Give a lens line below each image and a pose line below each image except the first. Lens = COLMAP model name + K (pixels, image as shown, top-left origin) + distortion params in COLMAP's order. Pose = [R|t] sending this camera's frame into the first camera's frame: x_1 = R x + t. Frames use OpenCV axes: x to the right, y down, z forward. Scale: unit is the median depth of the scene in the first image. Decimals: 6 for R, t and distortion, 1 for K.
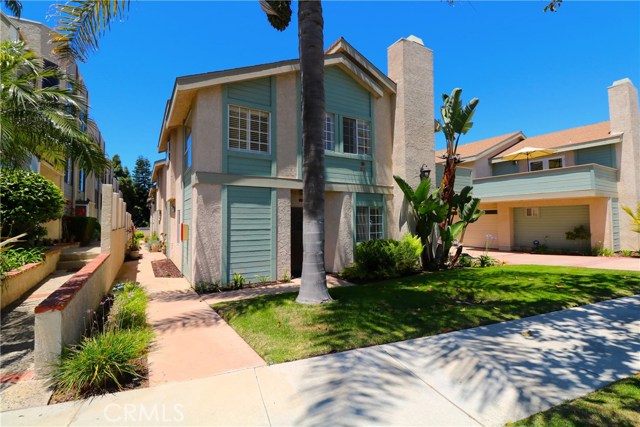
lens RADIAL K [[297.6, 0, 321.0], [0, 297.6, 210.2], [0, 0, 1]] dist [-0.003077, -0.000118]
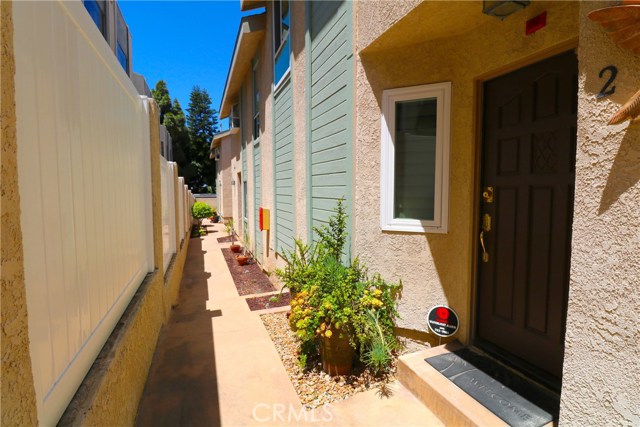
lens RADIAL K [[297.6, 0, 319.8], [0, 297.6, 211.0], [0, 0, 1]] dist [-0.003077, -0.000118]
pose [[0.986967, 0.025387, -0.158907, -0.244580], [-0.007080, 0.993372, 0.114725, 0.016368], [0.160766, -0.112104, 0.980605, 0.397888]]
